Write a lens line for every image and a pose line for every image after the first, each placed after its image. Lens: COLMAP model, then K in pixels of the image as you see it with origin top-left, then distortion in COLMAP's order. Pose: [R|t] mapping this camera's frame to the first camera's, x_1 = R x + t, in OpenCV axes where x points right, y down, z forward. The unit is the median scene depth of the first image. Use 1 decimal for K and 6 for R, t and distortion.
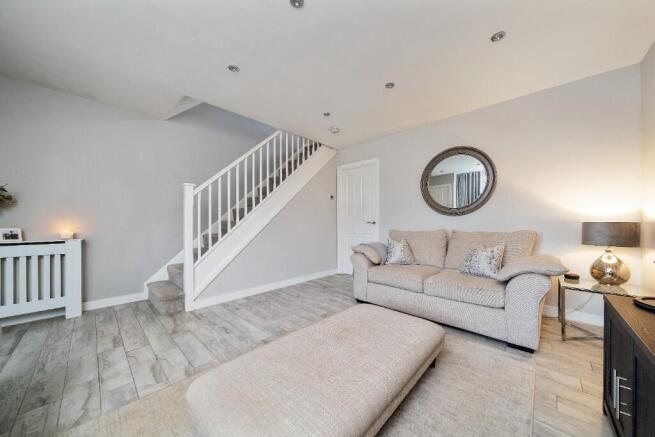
lens RADIAL K [[225.3, 0, 327.6], [0, 225.3, 224.1], [0, 0, 1]] dist [-0.000129, -0.000040]
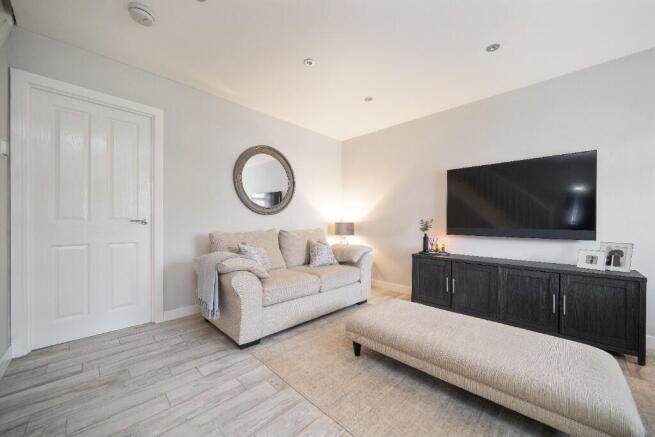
lens RADIAL K [[249.3, 0, 328.5], [0, 249.3, 220.0], [0, 0, 1]] dist [-0.001637, -0.000322]
pose [[0.026619, 0.011736, 0.999577, -0.560060], [0.000071, 0.999931, -0.011742, -0.003192], [-0.999646, 0.000384, 0.026616, 0.755980]]
